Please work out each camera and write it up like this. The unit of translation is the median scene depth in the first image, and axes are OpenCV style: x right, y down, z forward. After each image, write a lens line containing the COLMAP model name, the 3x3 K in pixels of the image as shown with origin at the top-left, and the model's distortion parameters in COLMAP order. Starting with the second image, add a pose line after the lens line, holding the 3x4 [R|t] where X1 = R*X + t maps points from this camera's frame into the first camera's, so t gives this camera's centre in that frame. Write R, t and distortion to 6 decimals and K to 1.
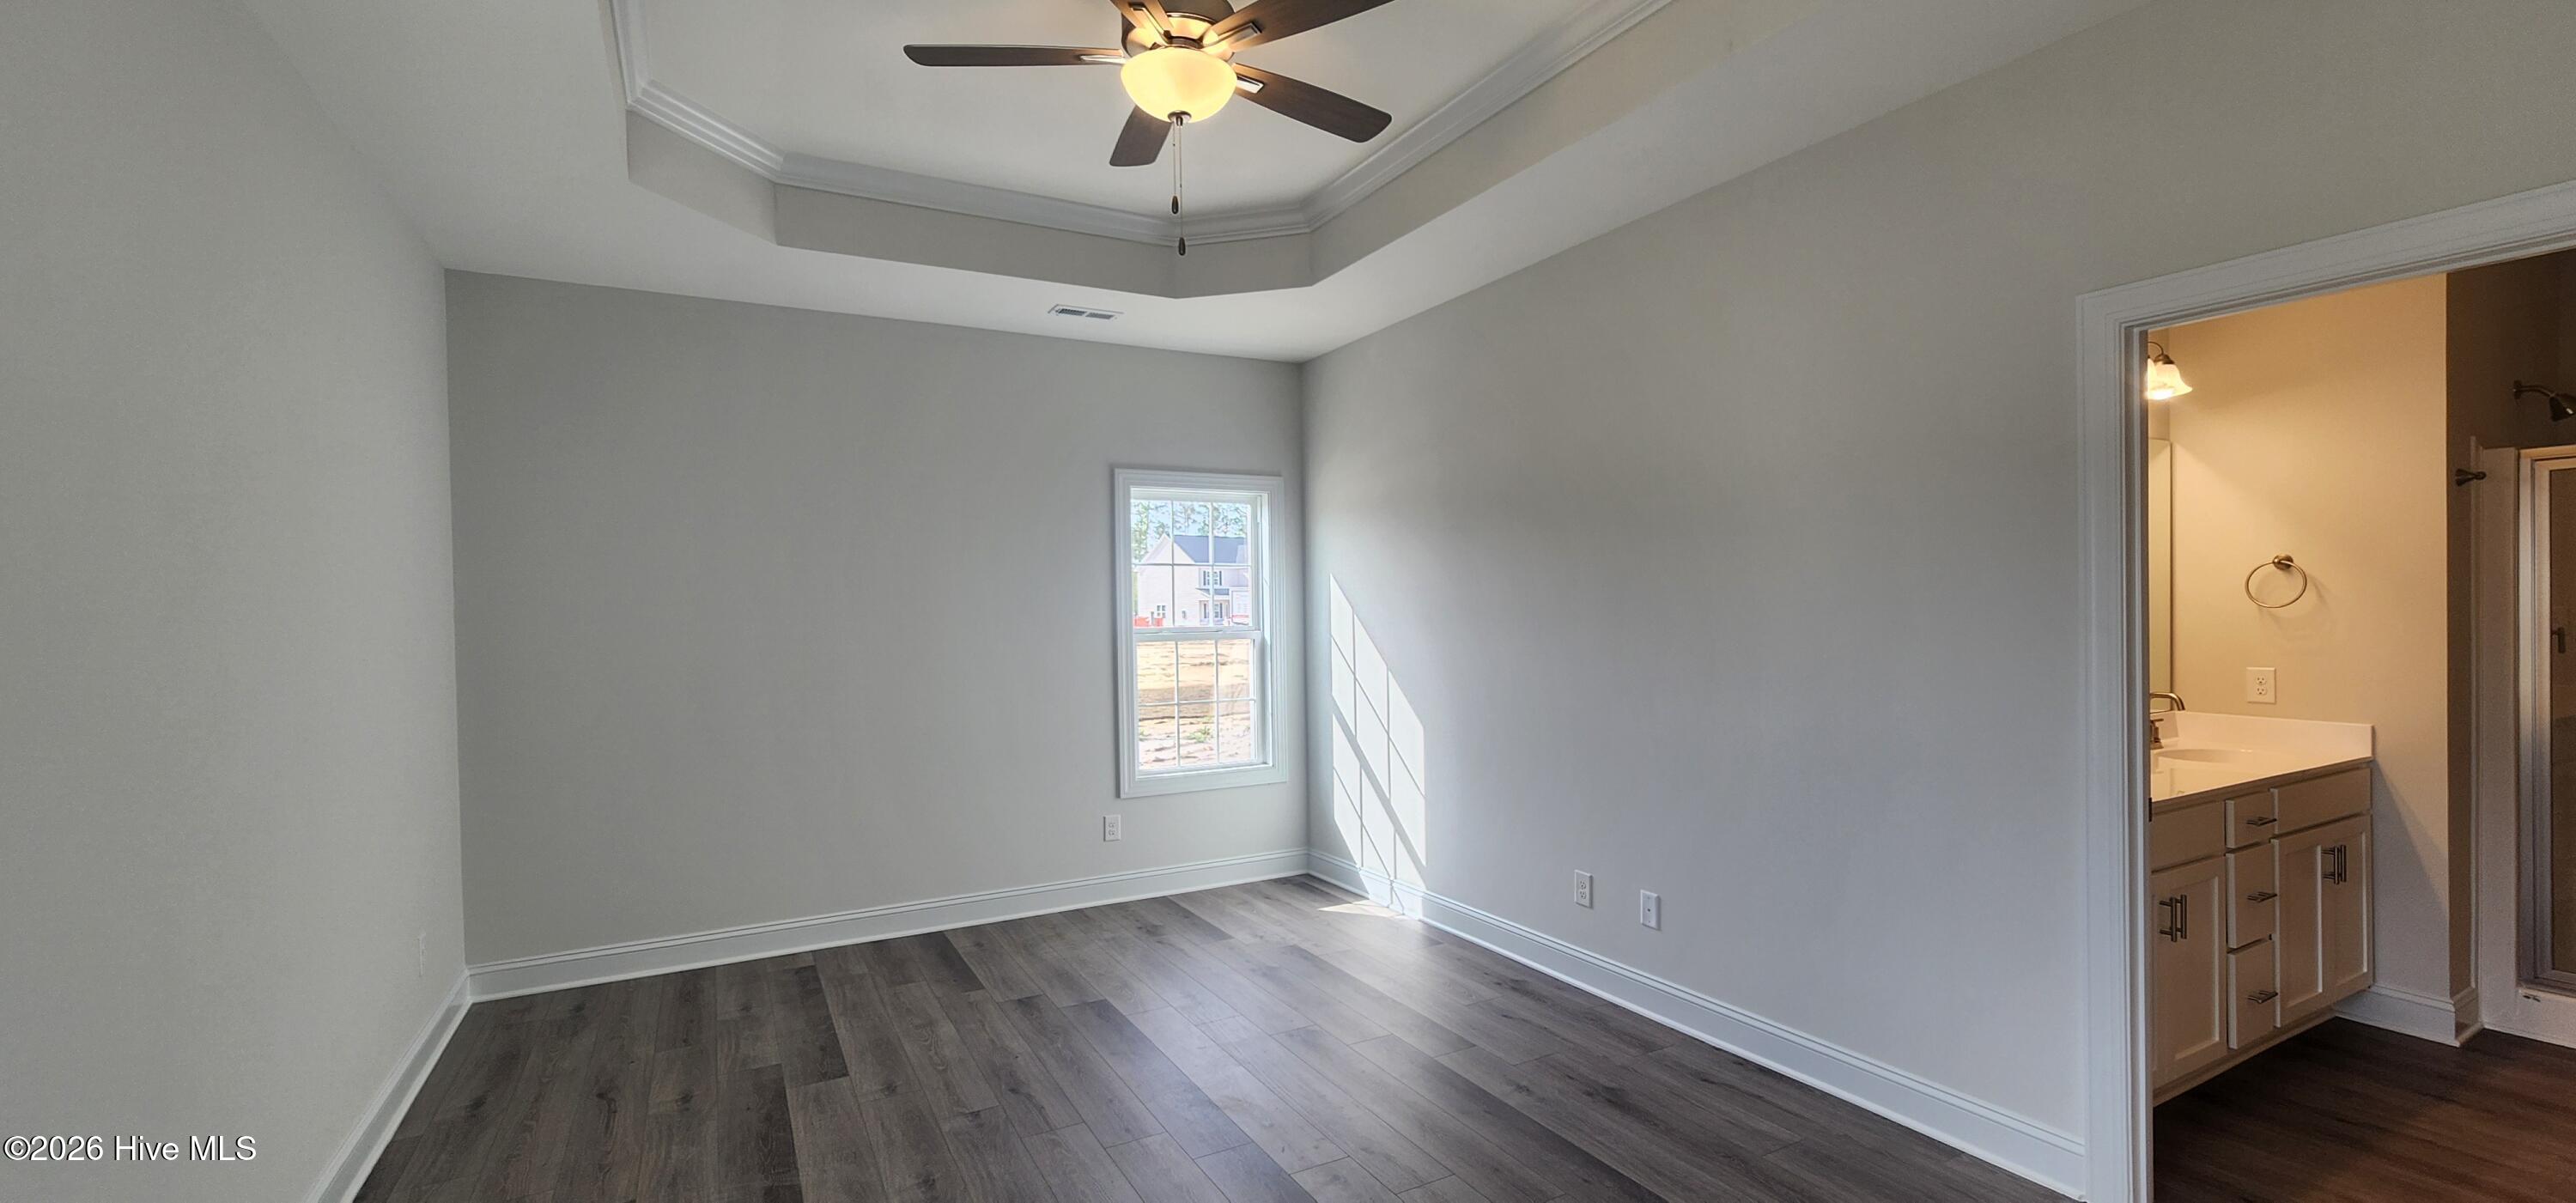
lens RADIAL K [[1065.7, 0, 1282.4], [0, 1065.7, 617.9], [0, 0, 1]] dist [-0.000937, 0.000564]
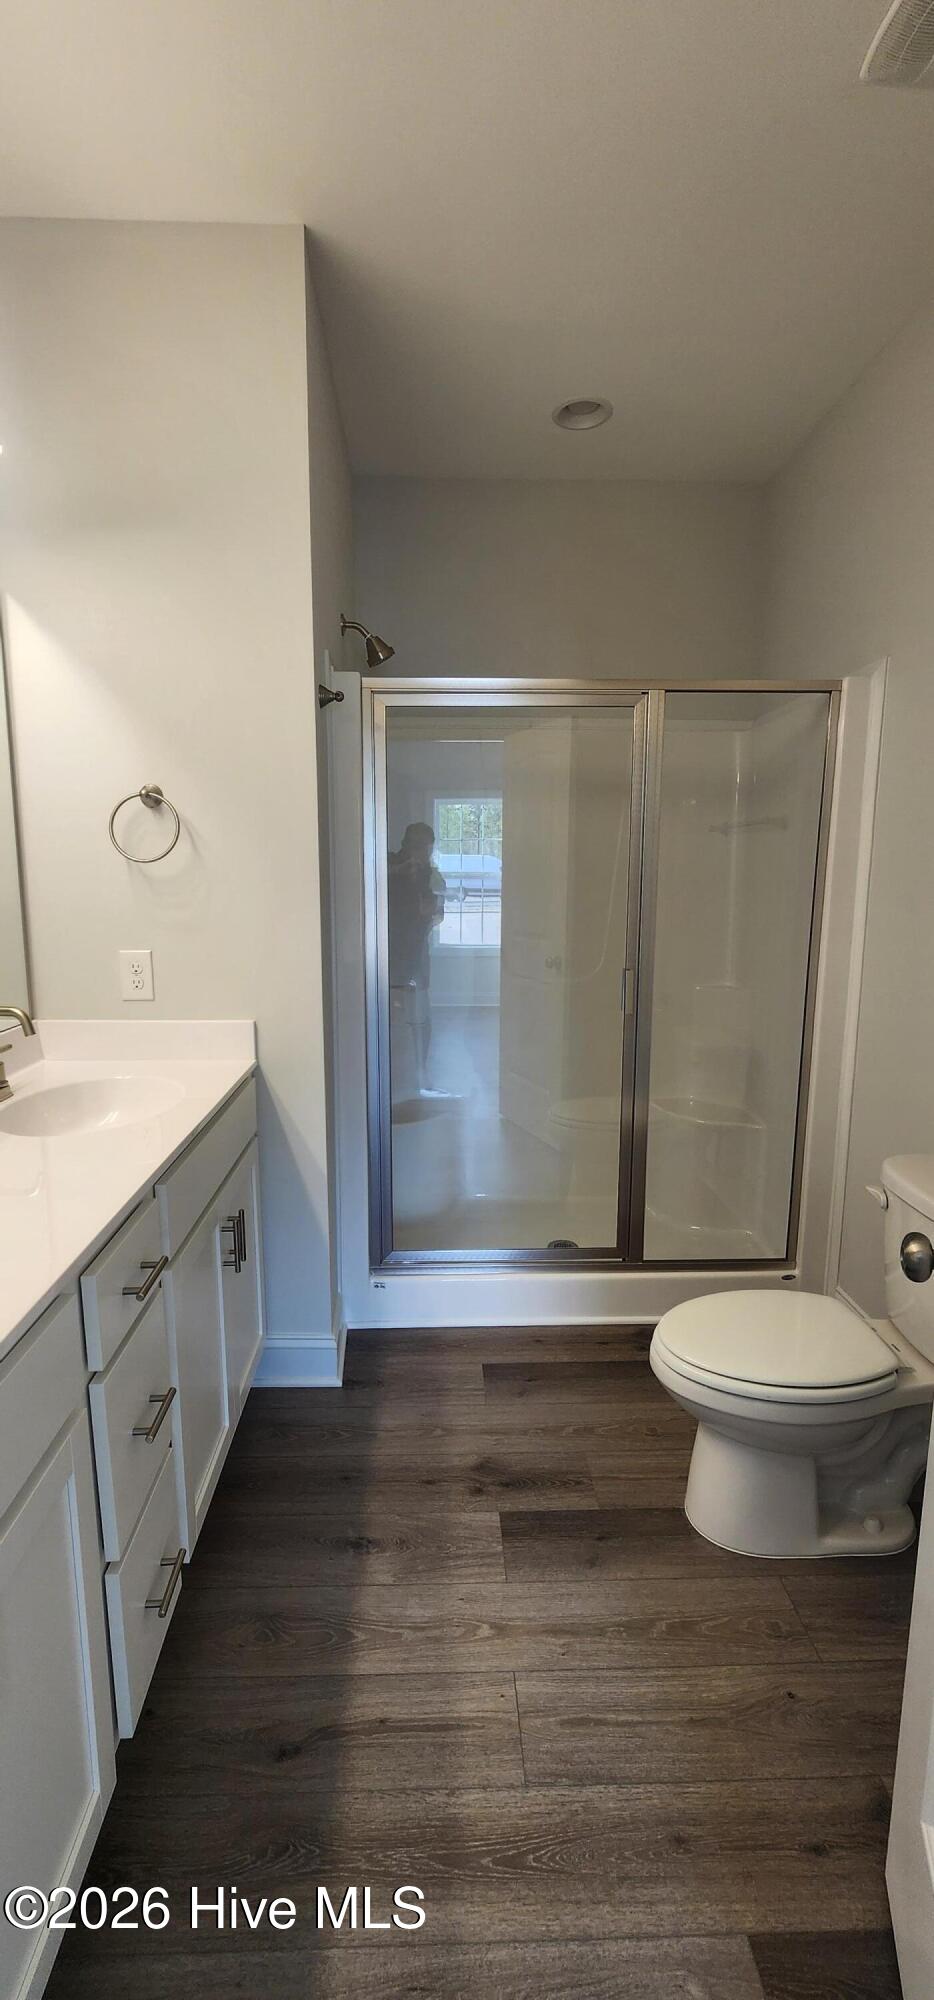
lens RADIAL K [[827.4, 0, 459.9], [0, 827.4, 1002.0], [0, 0, 1]] dist [-0.000937, 0.000564]
pose [[0.446548, -0.127969, 0.885561, 0.541809], [-0.000906, 0.989655, 0.143468, 0.002297], [-0.894759, -0.064867, 0.441813, 0.580895]]
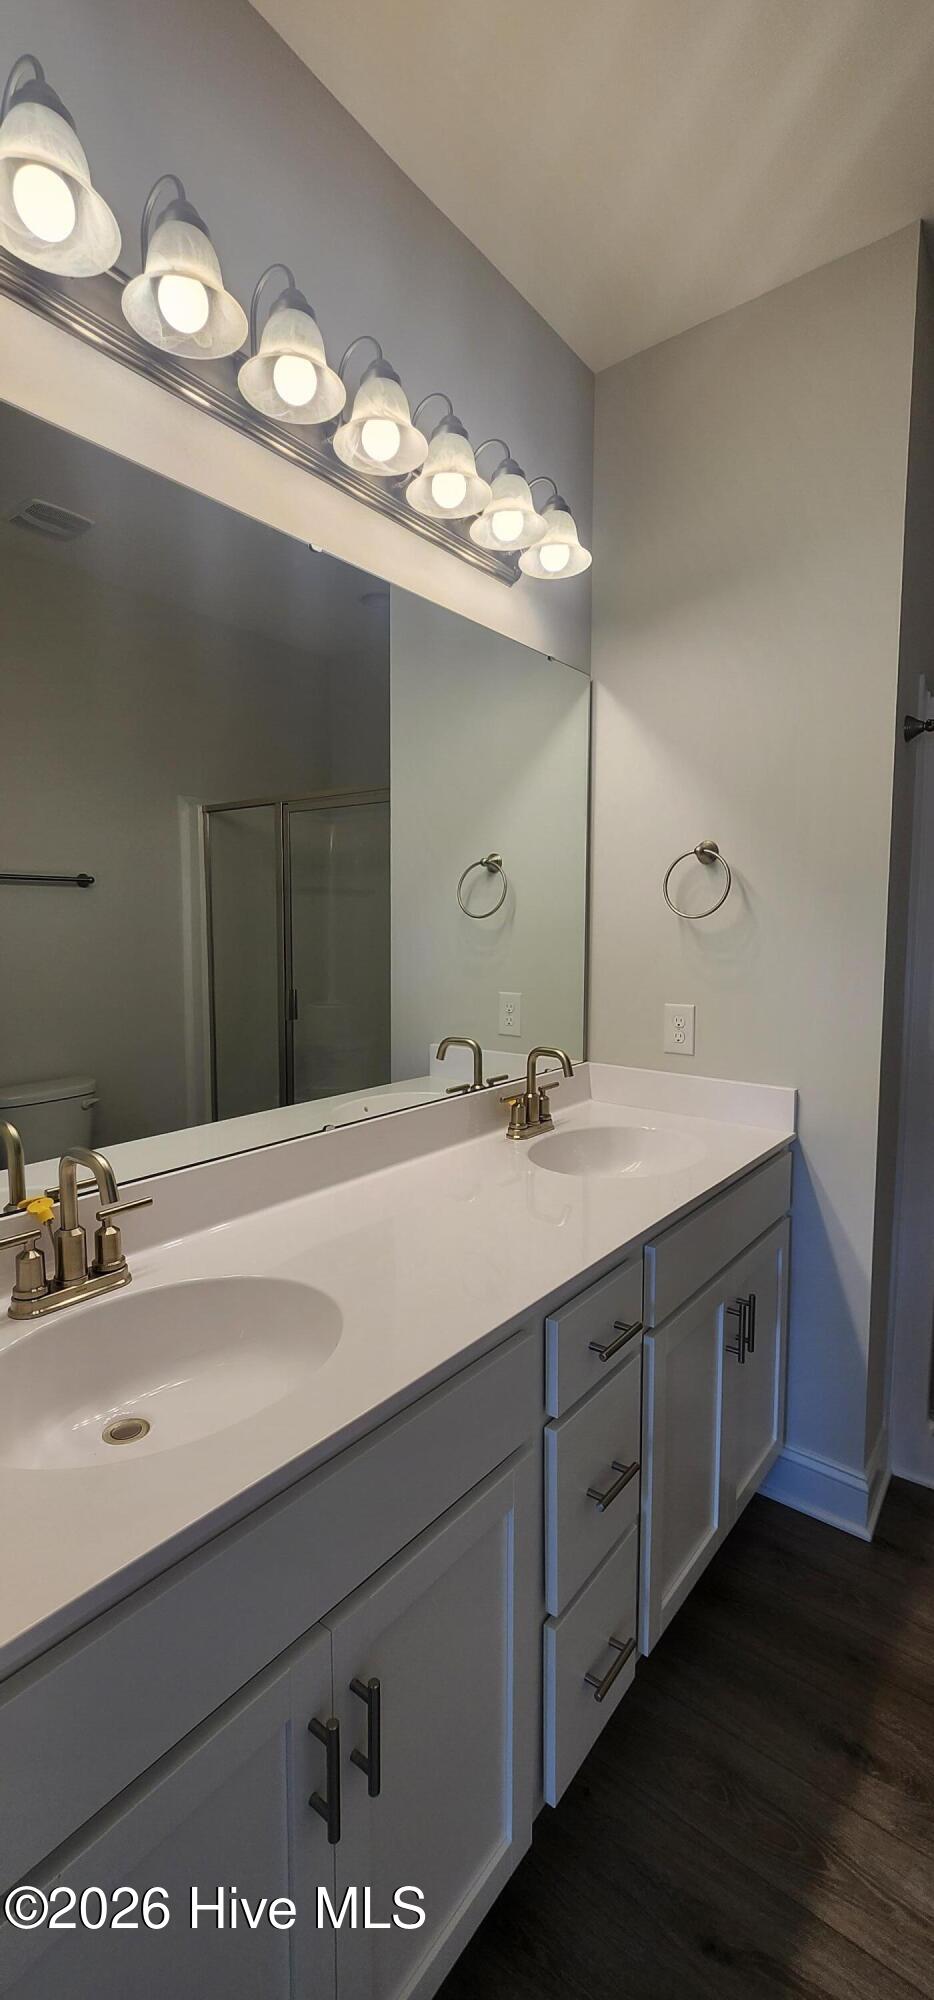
lens RADIAL K [[827.4, 0, 457.3], [0, 827.4, 996.1], [0, 0, 1]] dist [-0.000937, 0.000564]
pose [[0.921909, -0.023202, 0.386710, 0.584444], [-0.007239, 0.996999, 0.077075, -0.000003], [-0.387338, -0.073855, 0.918975, 0.567106]]
